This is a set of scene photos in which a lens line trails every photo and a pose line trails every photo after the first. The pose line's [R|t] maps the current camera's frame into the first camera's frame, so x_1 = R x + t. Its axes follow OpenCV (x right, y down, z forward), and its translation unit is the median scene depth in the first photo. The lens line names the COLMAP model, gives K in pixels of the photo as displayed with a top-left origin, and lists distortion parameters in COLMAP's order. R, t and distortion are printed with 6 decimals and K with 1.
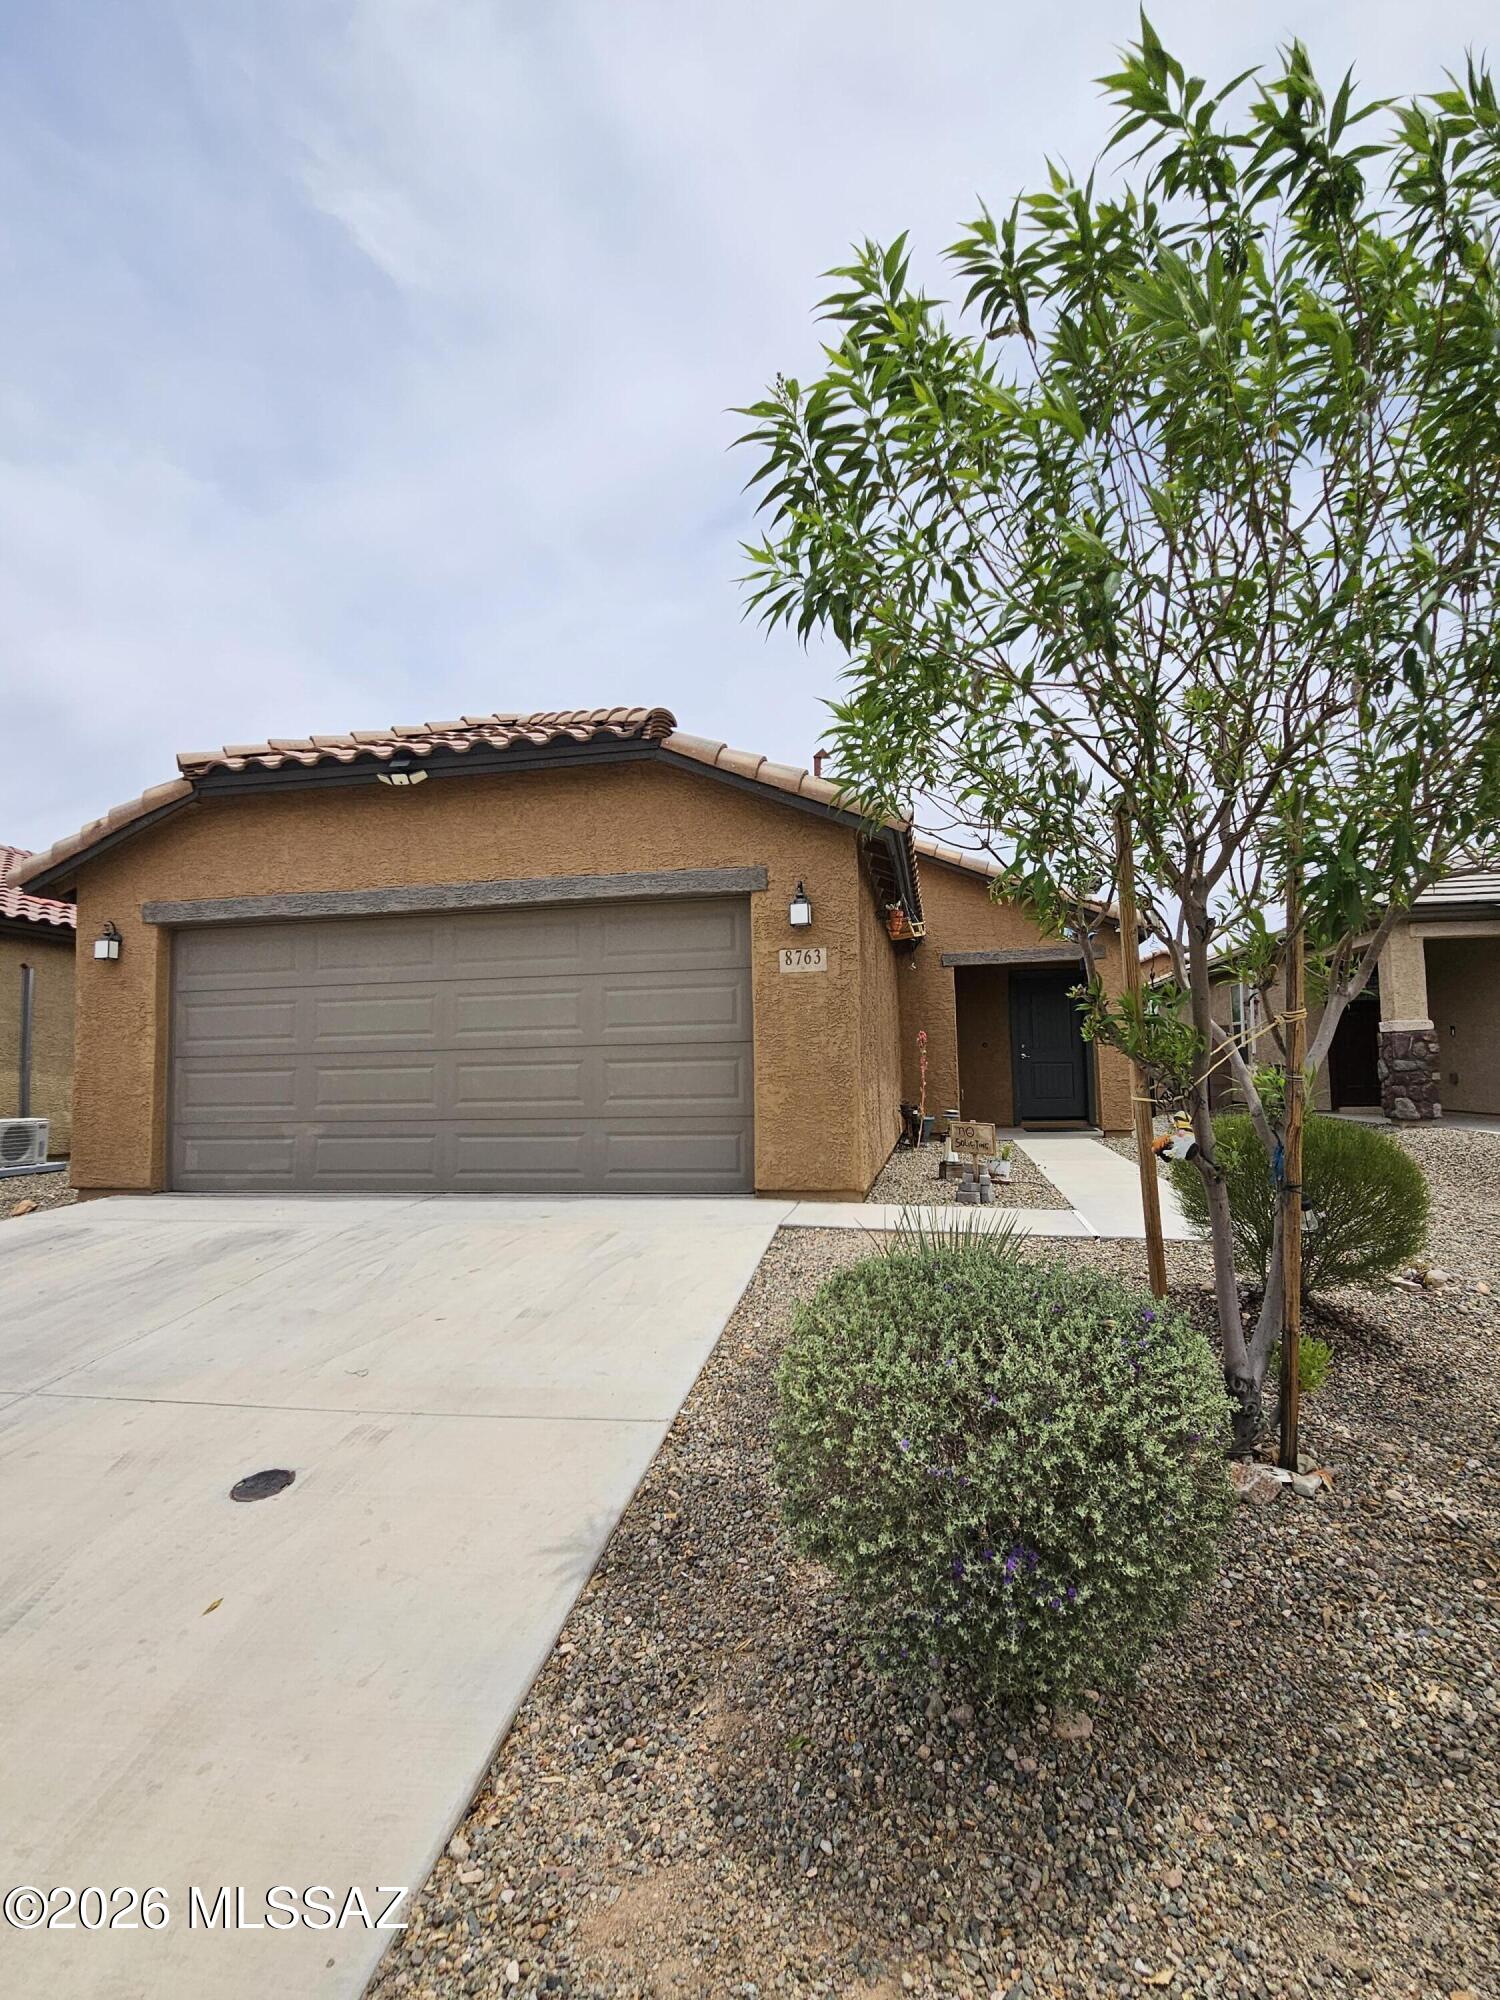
lens RADIAL K [[973.4, 0, 753.0], [0, 973.4, 1001.5], [0, 0, 1]] dist [-0.000297, 0.000039]
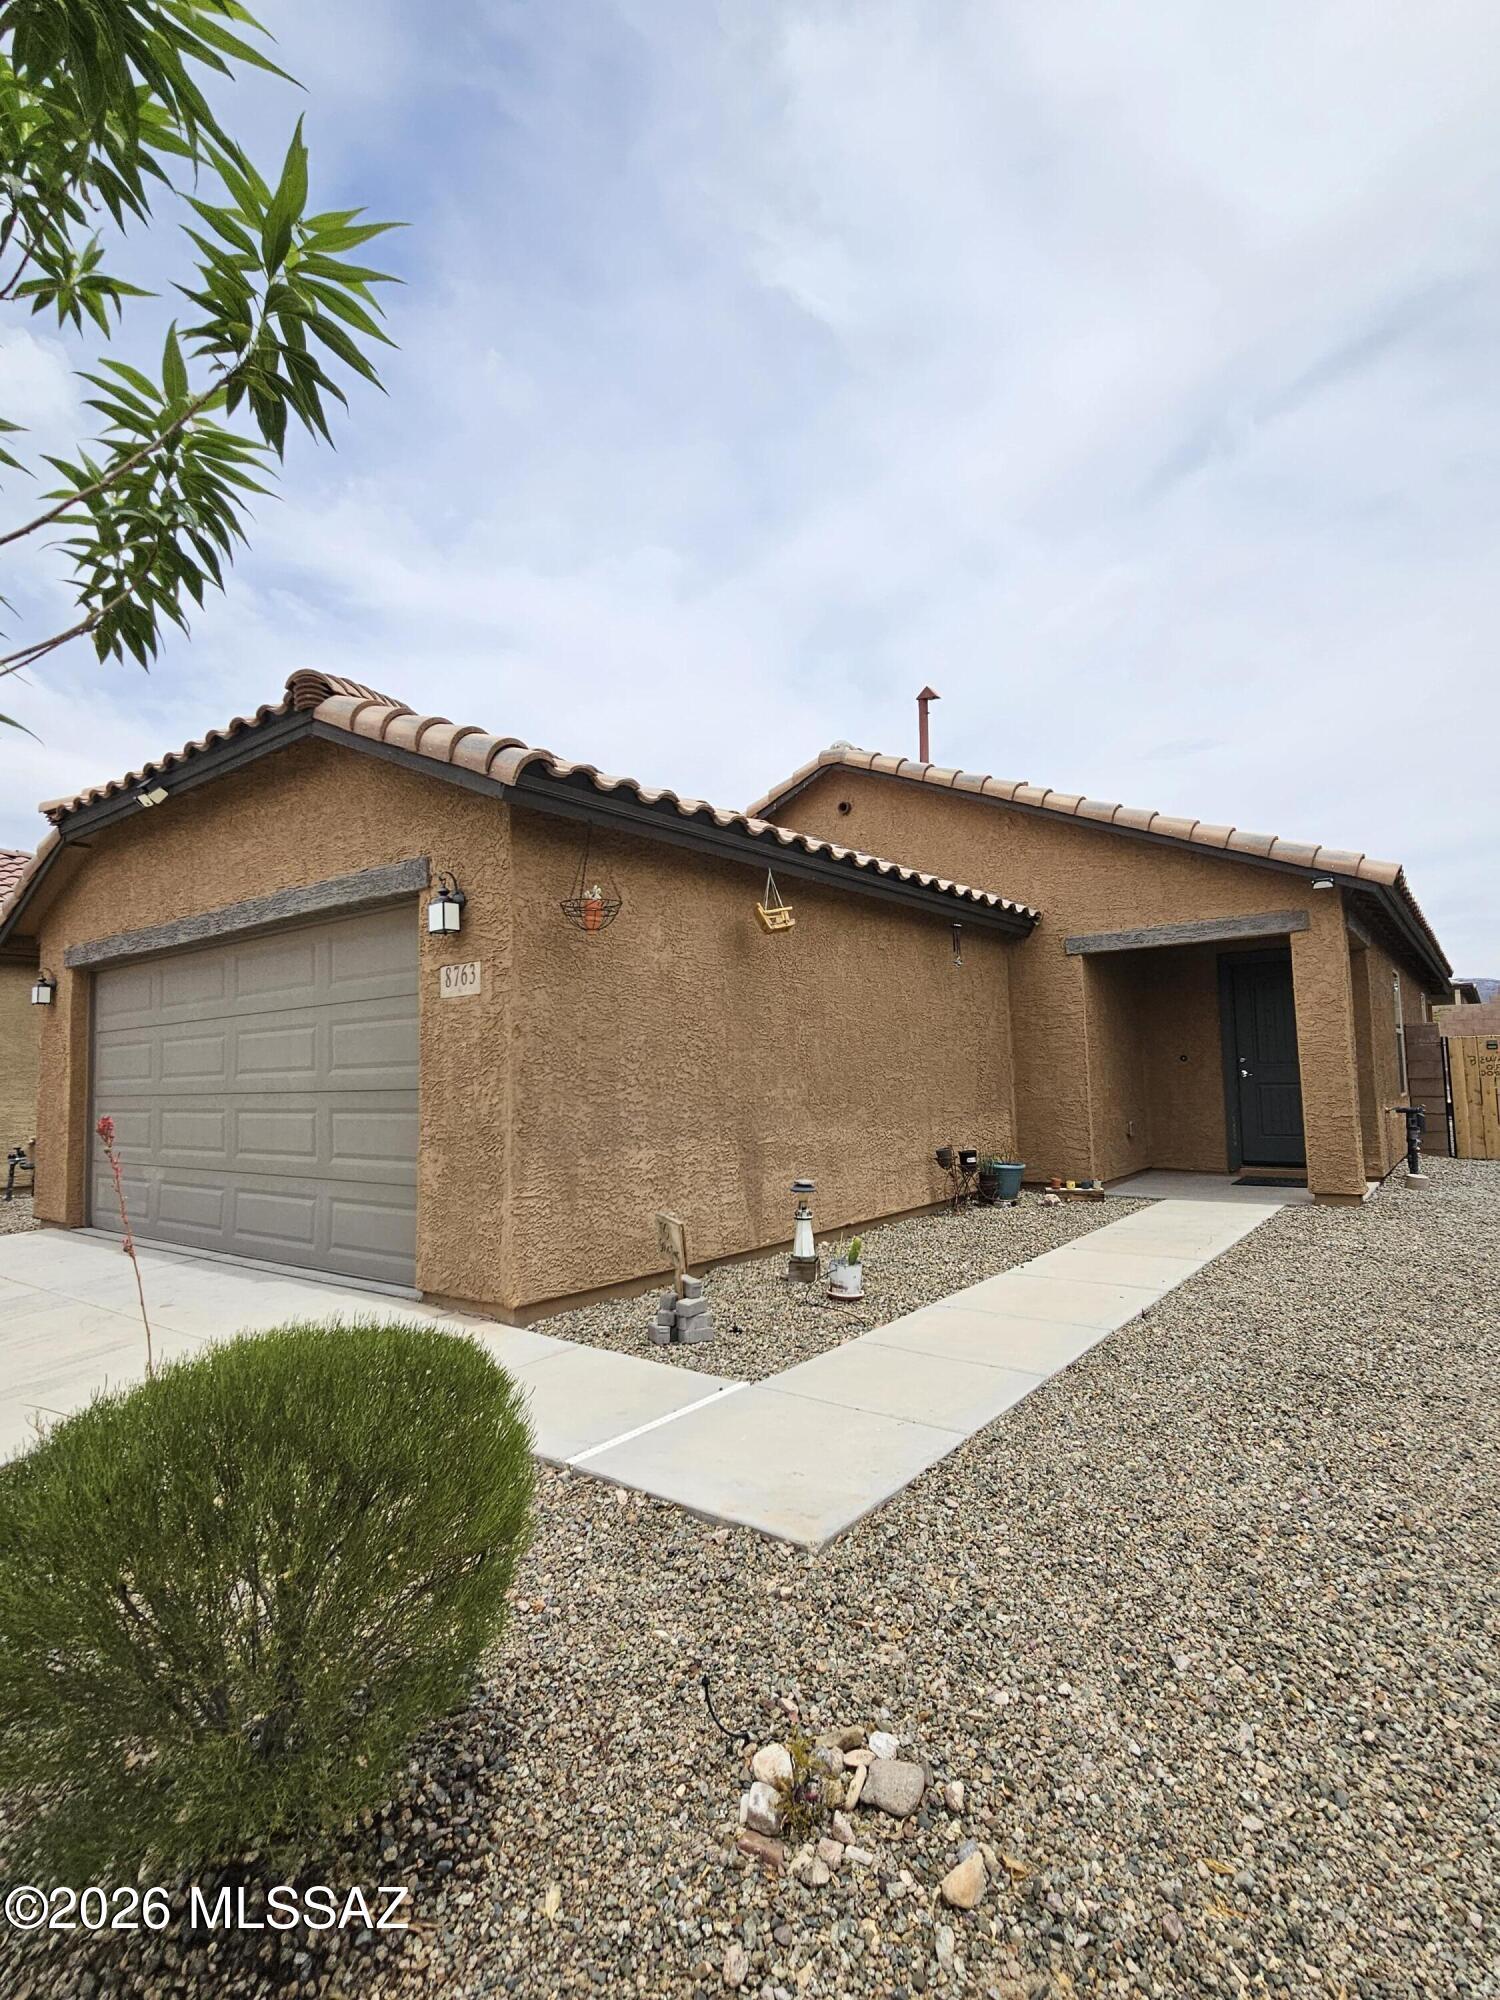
lens RADIAL K [[973.4, 0, 750.6], [0, 973.4, 1001.0], [0, 0, 1]] dist [-0.000297, 0.000039]
pose [[0.900743, -0.036009, -0.432856, 0.529415], [0.038299, 0.999260, -0.003429, -0.014831], [0.432660, -0.013489, 0.901456, 0.412395]]
